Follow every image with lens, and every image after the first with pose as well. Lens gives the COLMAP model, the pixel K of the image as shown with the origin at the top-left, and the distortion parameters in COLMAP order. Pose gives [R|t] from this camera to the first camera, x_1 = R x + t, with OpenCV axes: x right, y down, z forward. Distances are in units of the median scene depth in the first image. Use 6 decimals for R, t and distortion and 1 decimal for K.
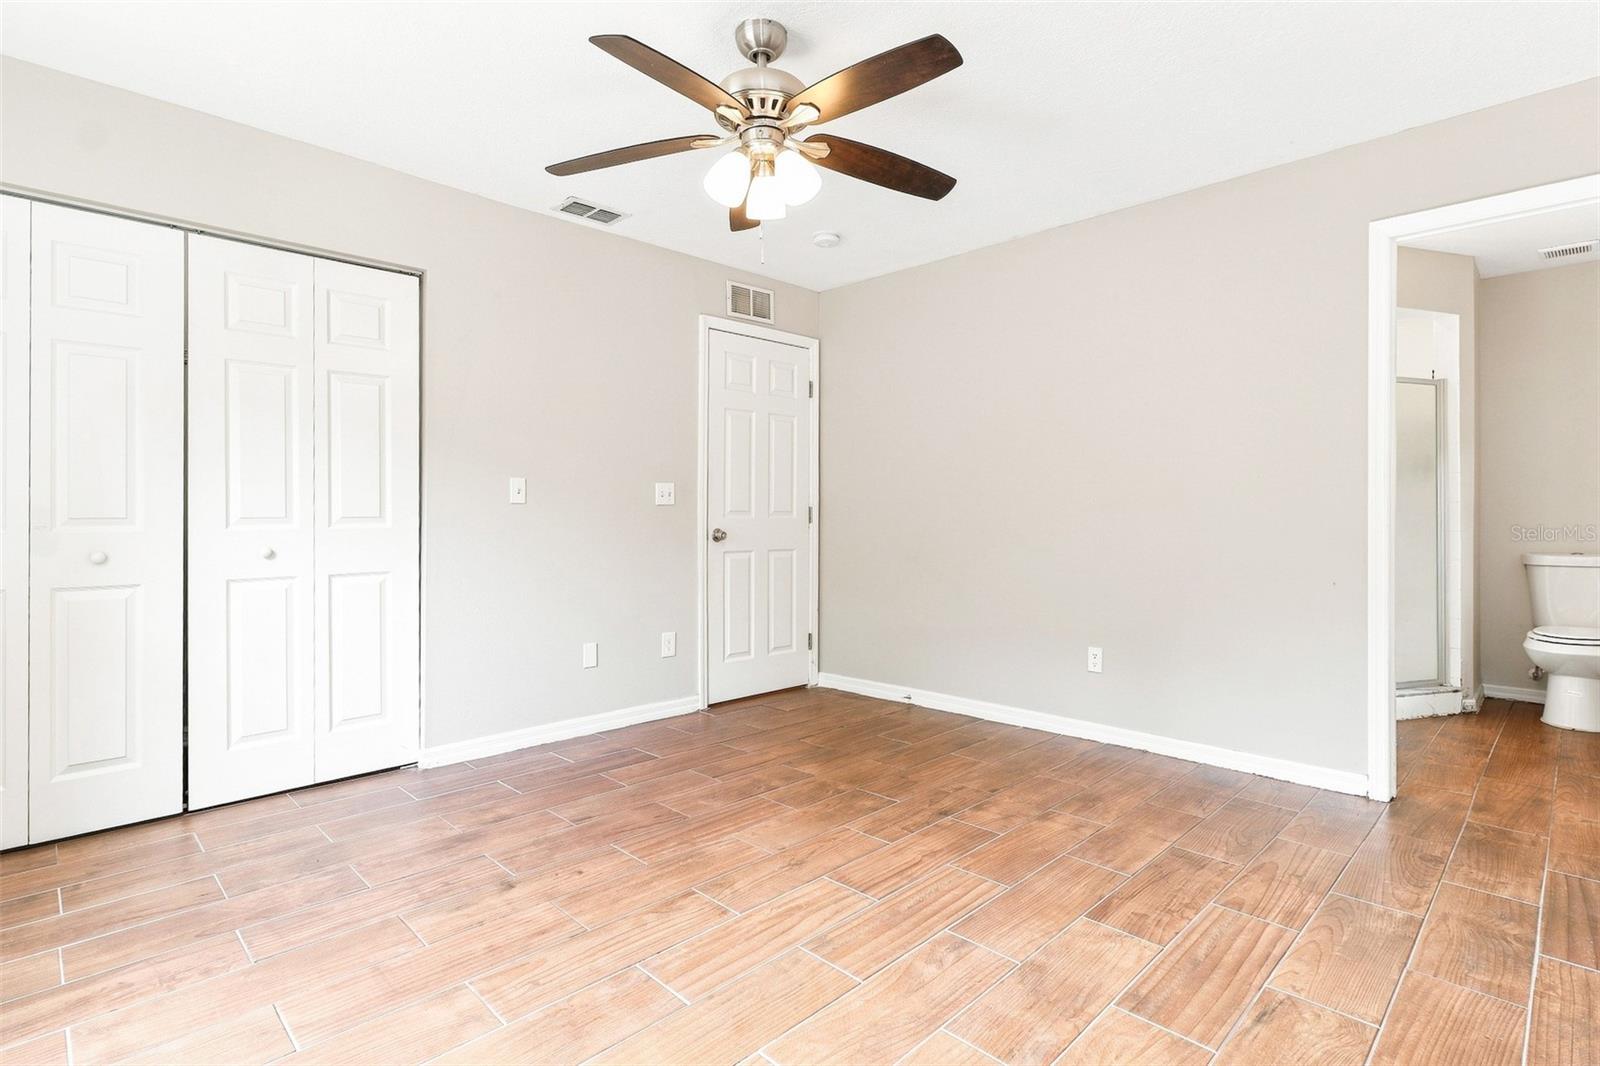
lens RADIAL K [[777.9, 0, 804.6], [0, 777.9, 521.6], [0, 0, 1]] dist [-0.029705, 0.016992]
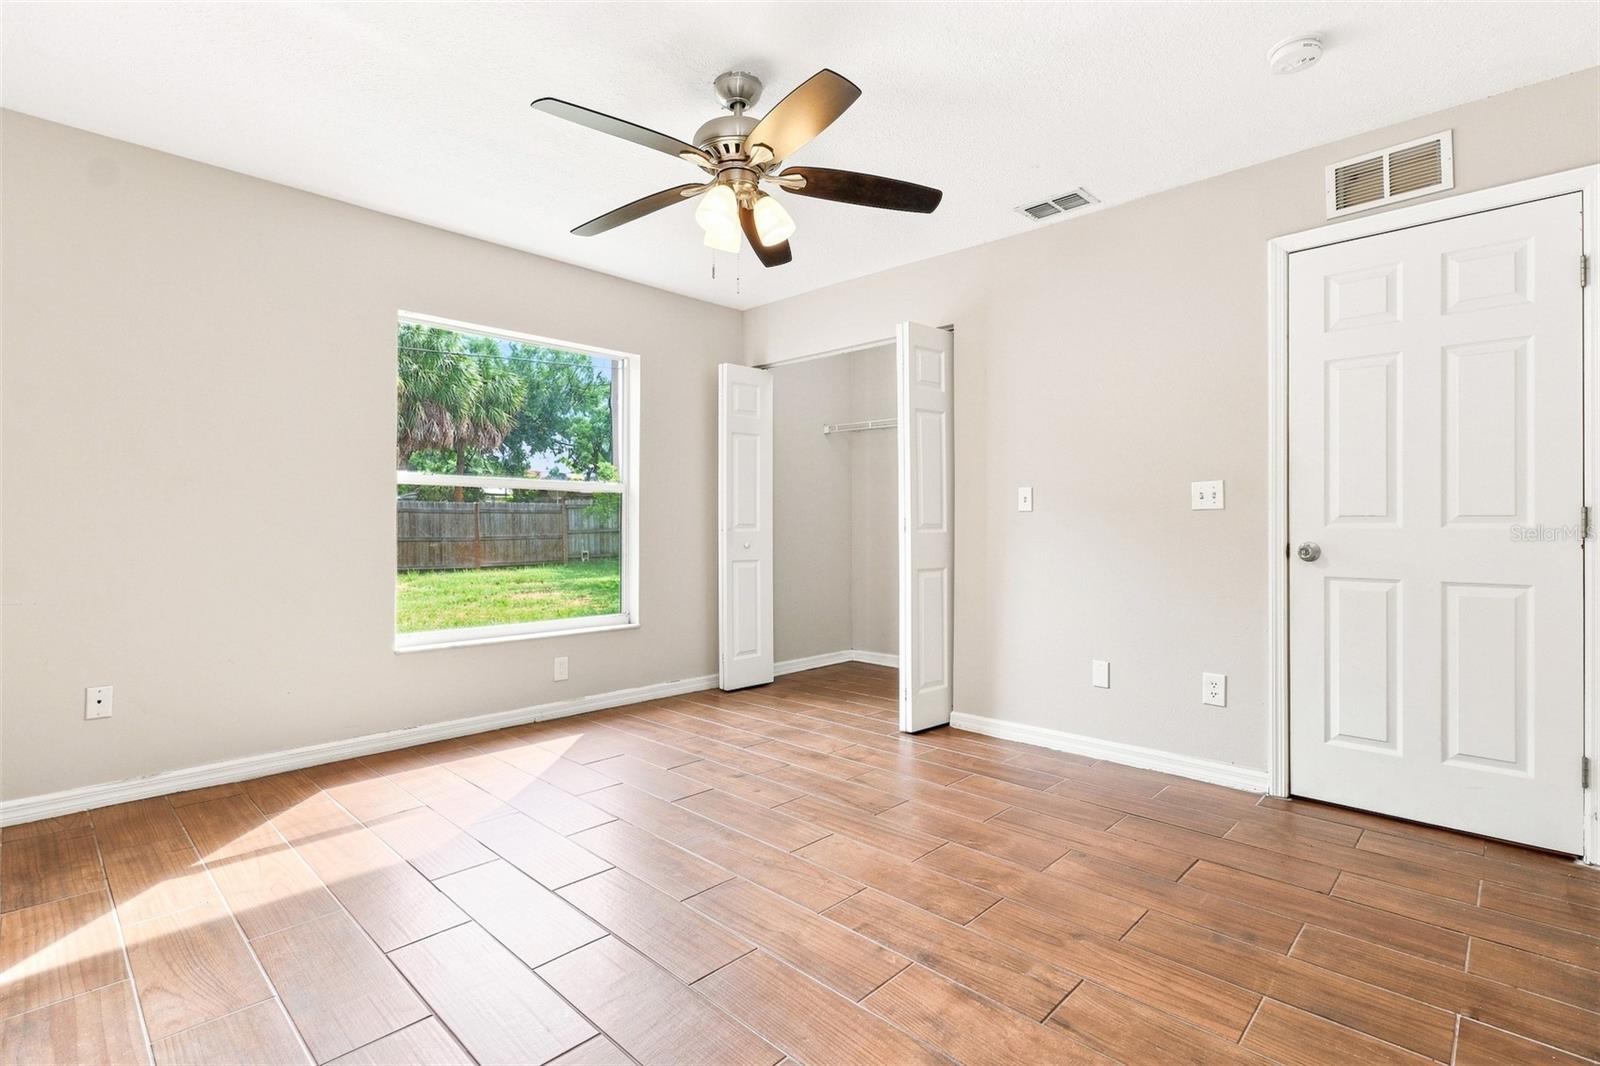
lens RADIAL K [[747.7, 0, 822.1], [0, 747.7, 530.5], [0, 0, 1]] dist [-0.016412, 0.000111]
pose [[0.039501, 0.010853, -0.999161, 0.812280], [-0.003977, 0.999935, 0.010704, -0.009311], [0.999212, 0.003551, 0.039542, 0.860036]]
